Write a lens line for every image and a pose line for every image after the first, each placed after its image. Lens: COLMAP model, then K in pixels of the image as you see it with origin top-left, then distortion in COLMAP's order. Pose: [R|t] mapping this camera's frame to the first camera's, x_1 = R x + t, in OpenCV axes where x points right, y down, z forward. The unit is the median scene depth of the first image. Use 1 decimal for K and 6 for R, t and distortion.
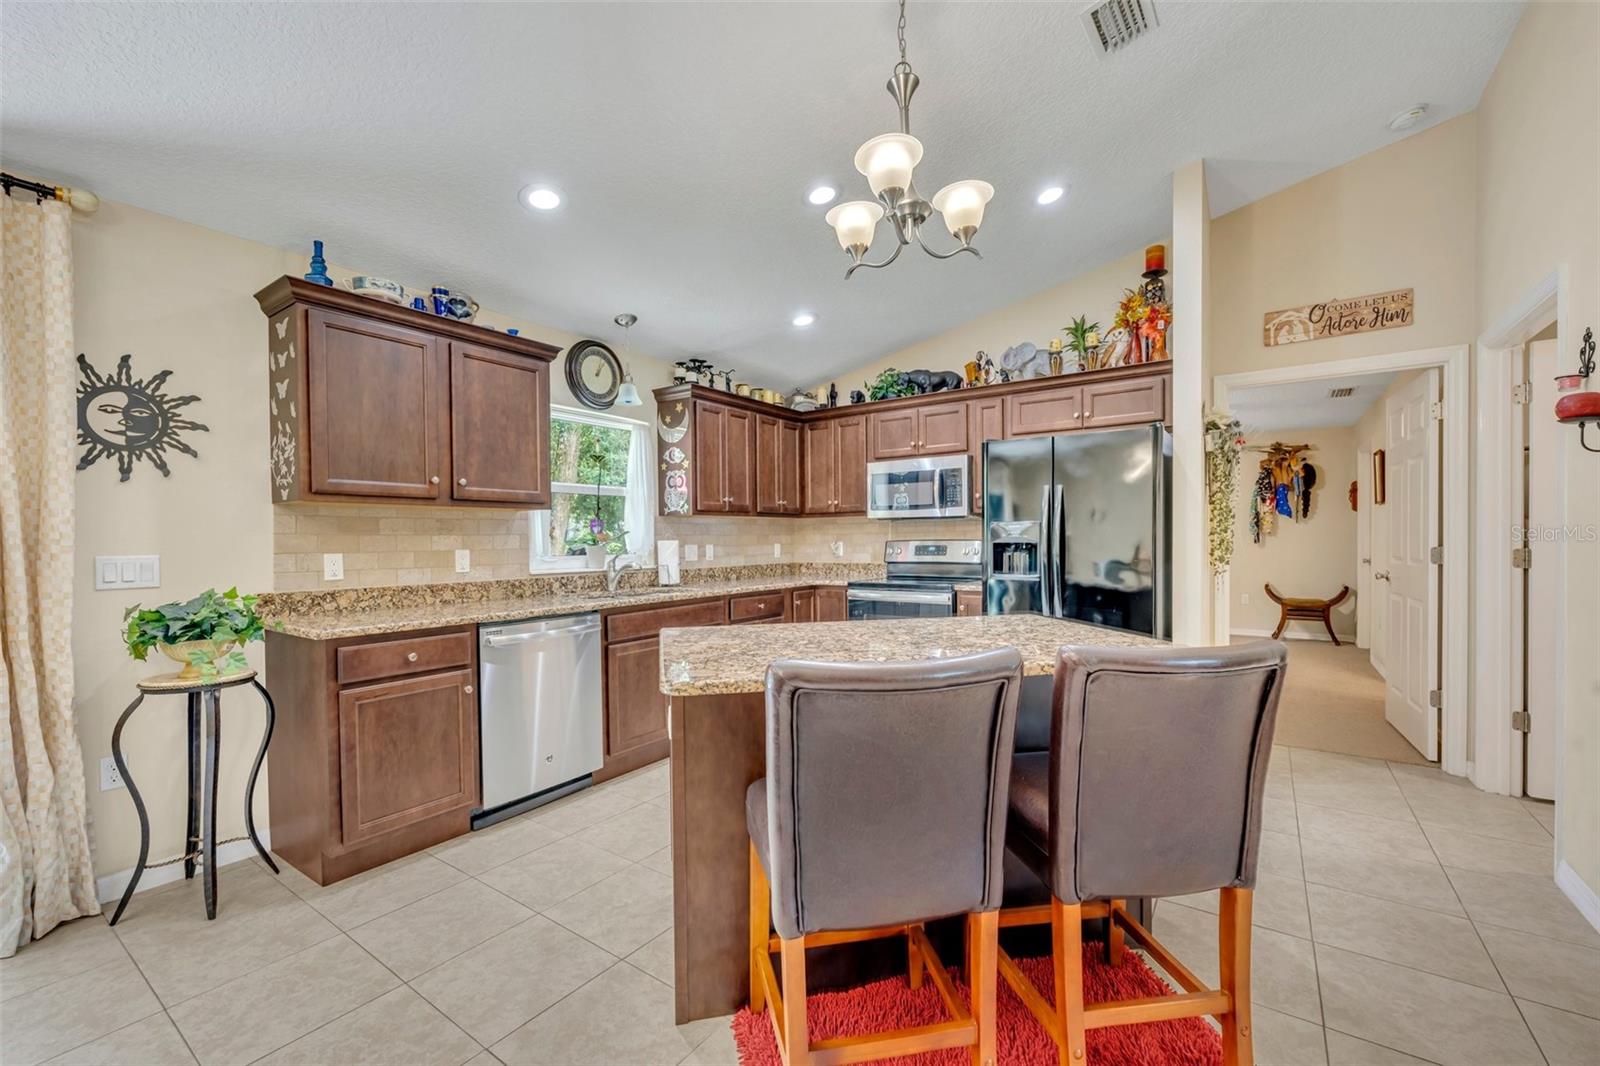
lens RADIAL K [[653.5, 0, 796.7], [0, 653.5, 549.5], [0, 0, 1]] dist [-0.002590, 0.000572]
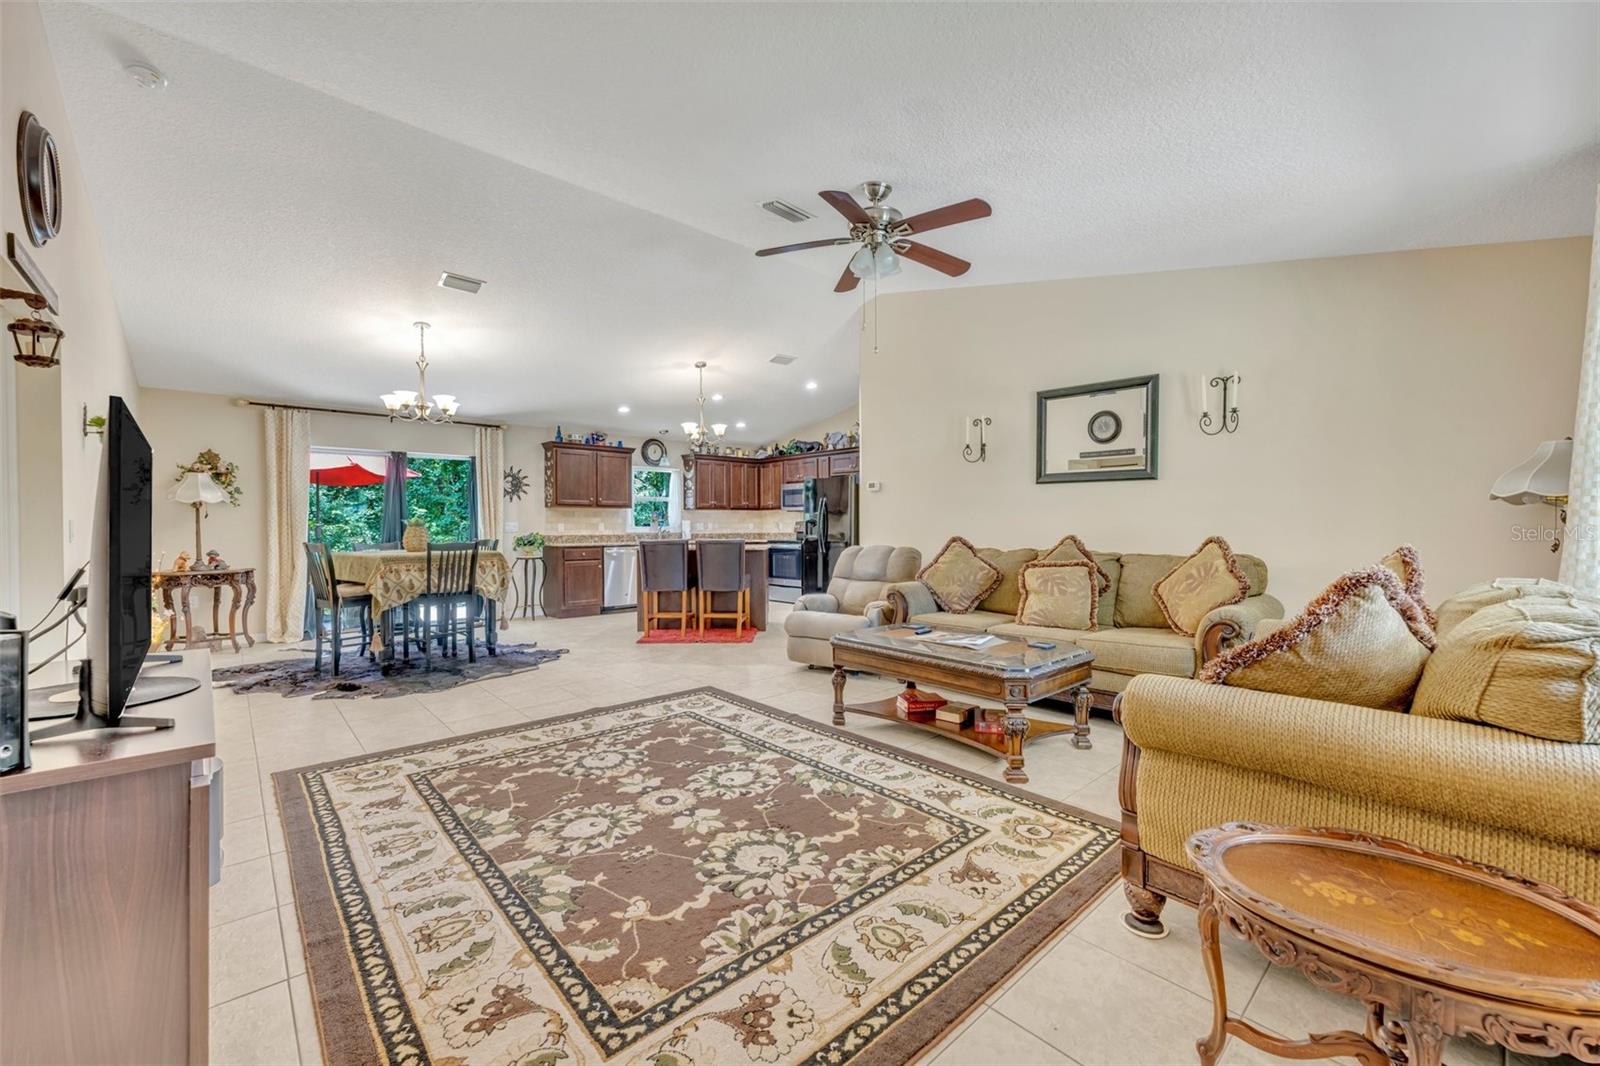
lens RADIAL K [[640.8, 0, 798.3], [0, 640.8, 530.0], [0, 0, 1]] dist [-0.002437, 0.000510]
pose [[0.975905, 0.008439, -0.218032, 0.725896], [-0.010383, 0.999916, -0.007771, 0.034702], [0.217948, 0.009847, 0.975911, -1.189731]]
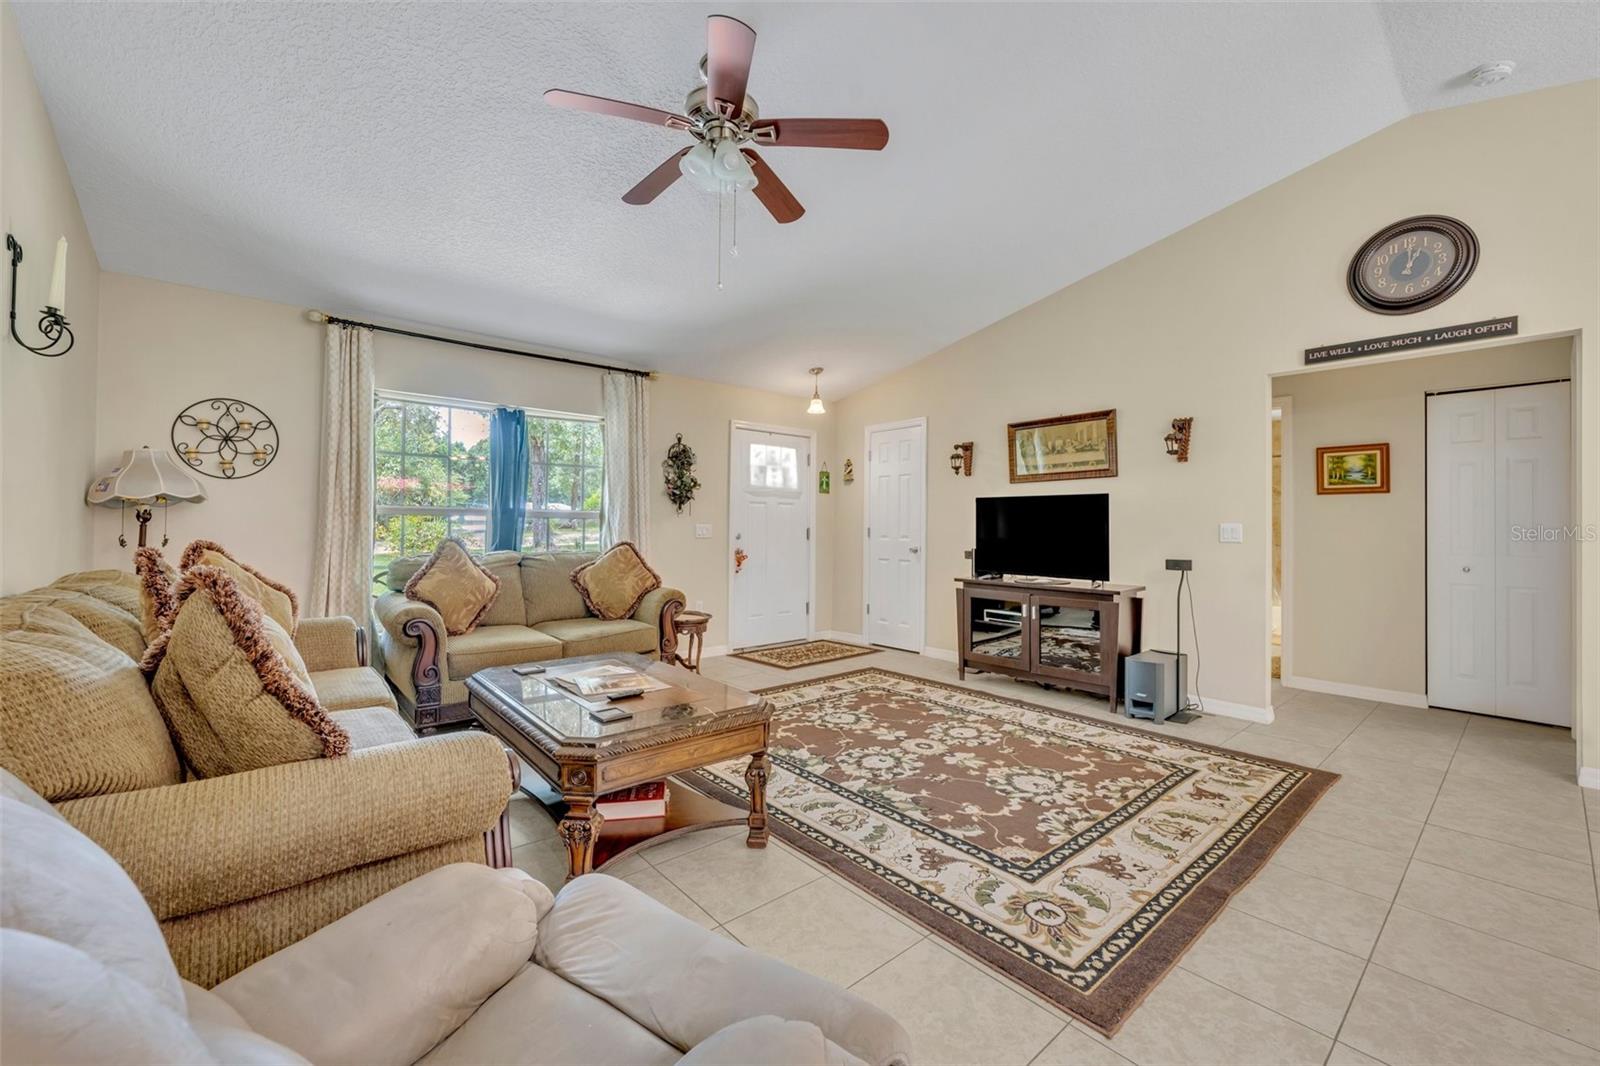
lens RADIAL K [[640.8, 0, 799.0], [0, 640.8, 519.7], [0, 0, 1]] dist [-0.002437, 0.000510]
pose [[-0.970750, 0.004178, 0.240058, 0.405752], [0.005127, 0.999981, 0.003330, 0.012024], [-0.240040, 0.004464, -0.970753, 0.288334]]
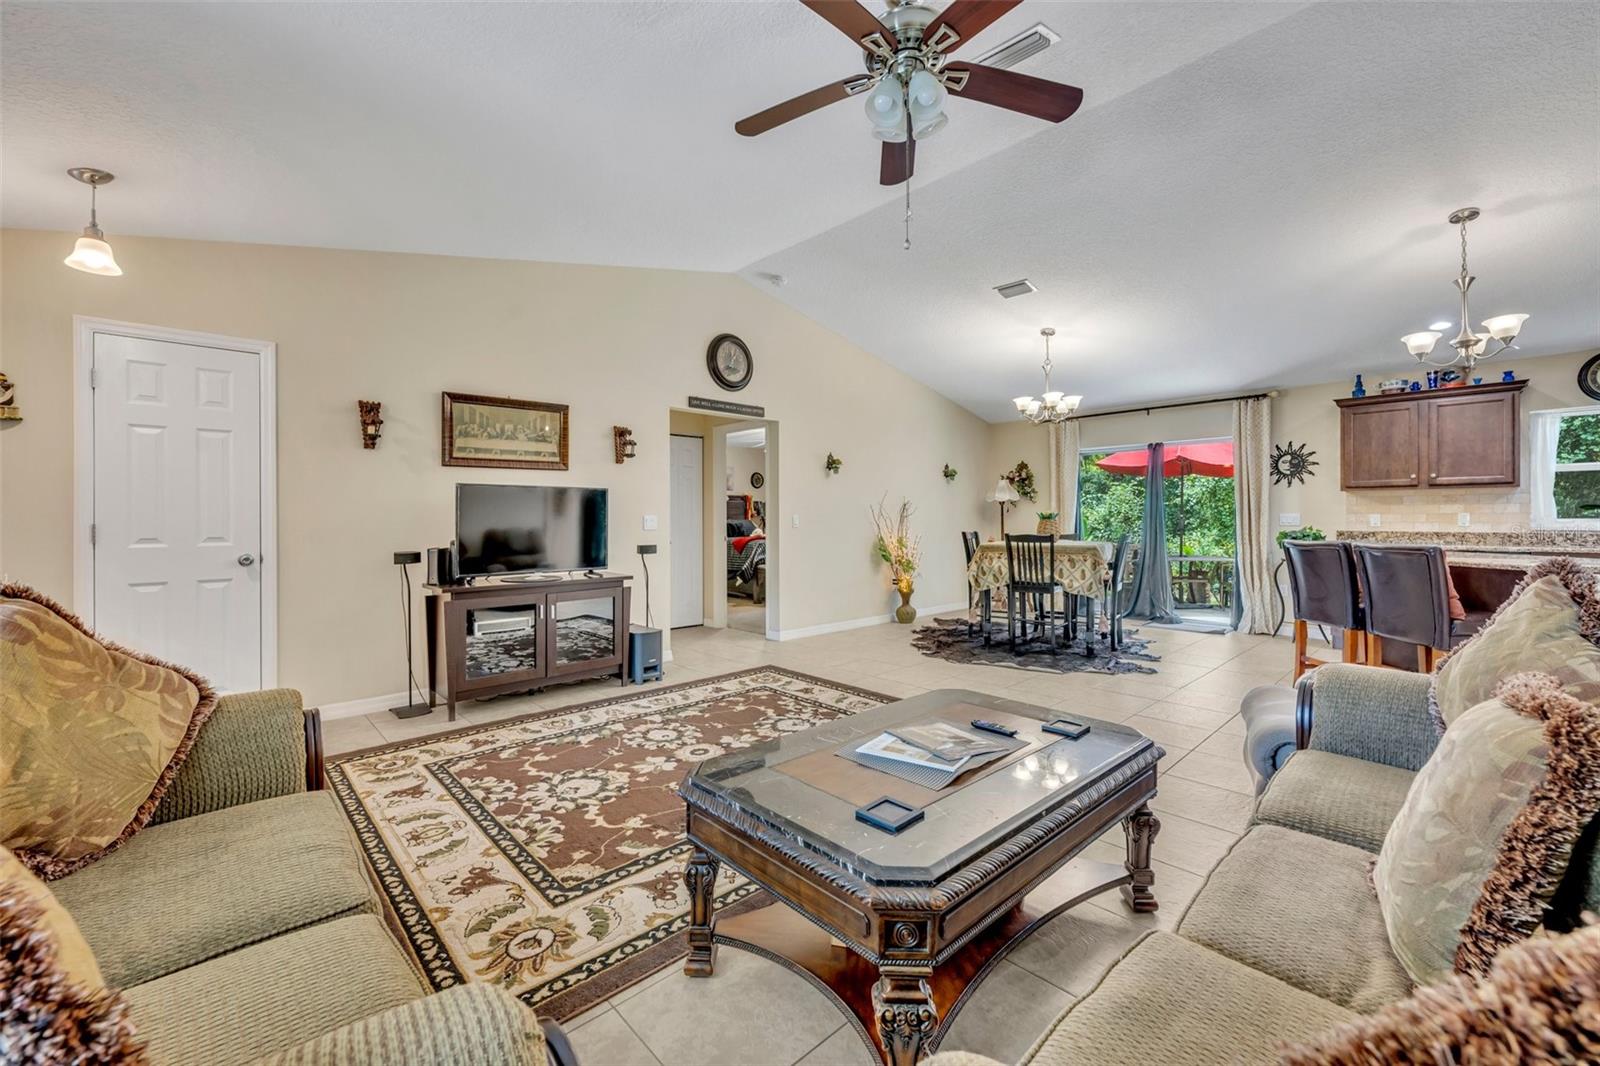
lens RADIAL K [[640.8, 0, 791.8], [0, 640.8, 520.2], [0, 0, 1]] dist [-0.002437, 0.000510]
pose [[-0.207458, 0.012369, -0.978166, 1.200147], [-0.011217, 0.999824, 0.015022, 0.011694], [0.978180, 0.014088, -0.207282, -0.292927]]
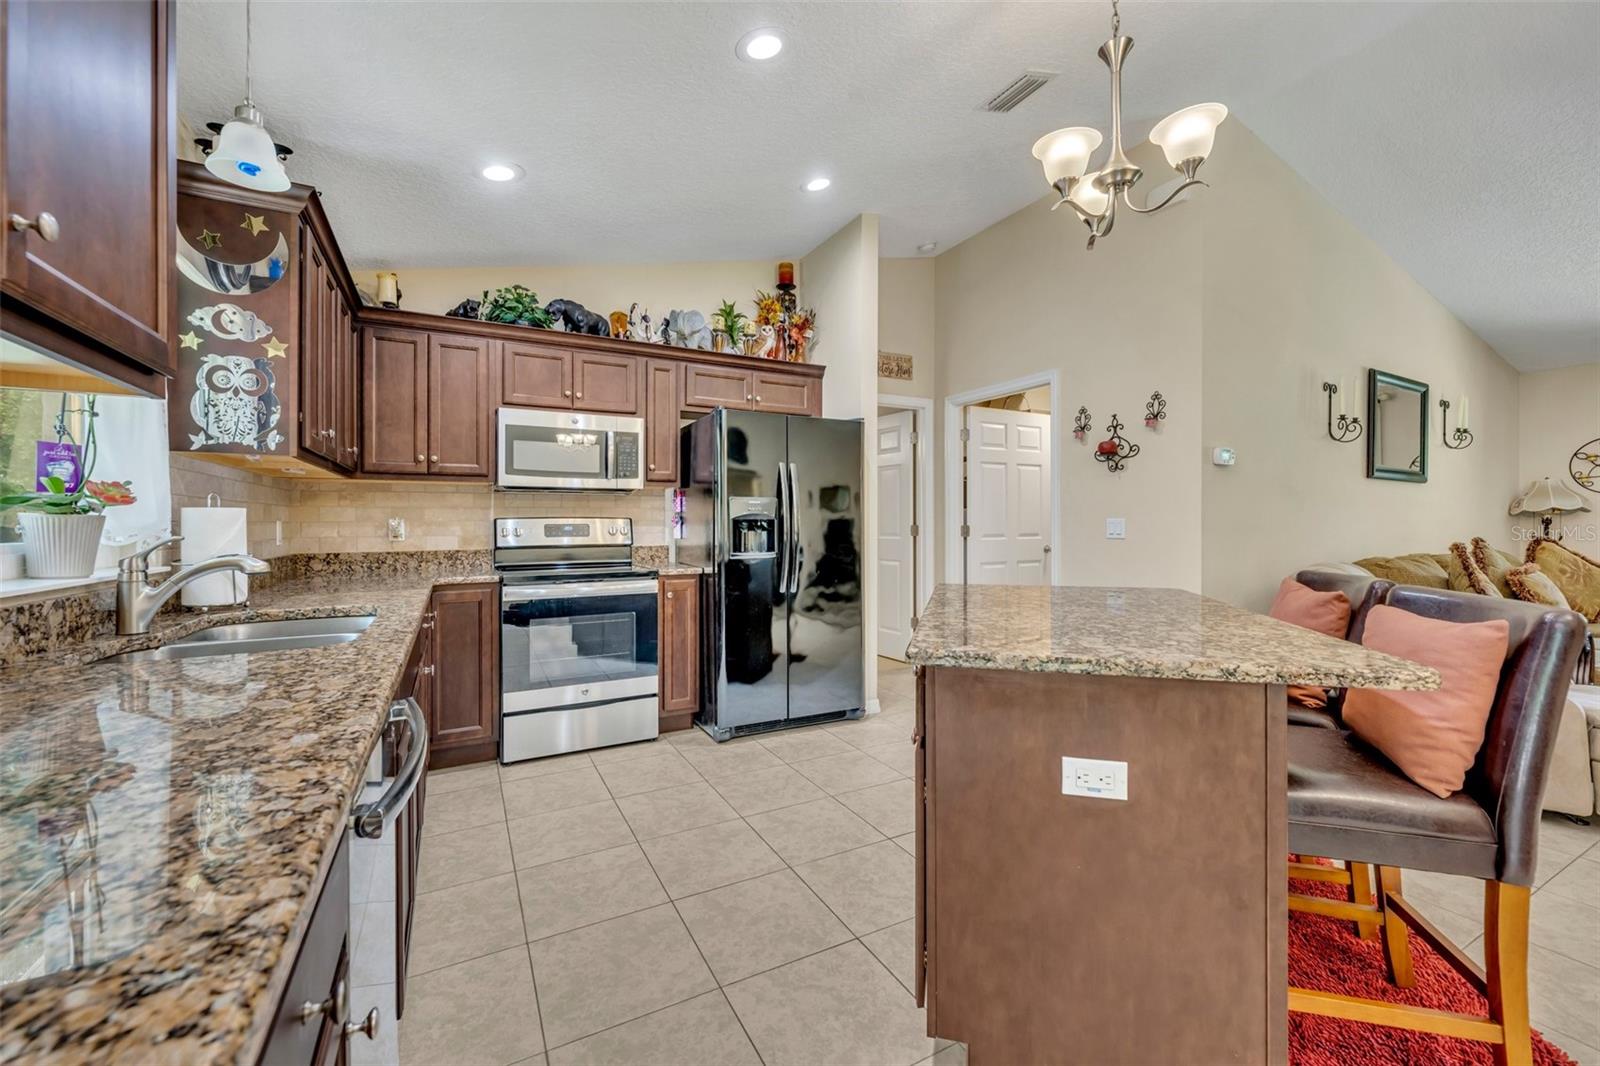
lens RADIAL K [[640.8, 0, 795.5], [0, 640.8, 522.2], [0, 0, 1]] dist [-0.002437, 0.000510]
pose [[0.450007, 0.008774, 0.892982, -0.435654], [0.012655, 0.999789, -0.016200, 0.008882], [-0.892935, 0.018591, 0.449801, 0.476468]]
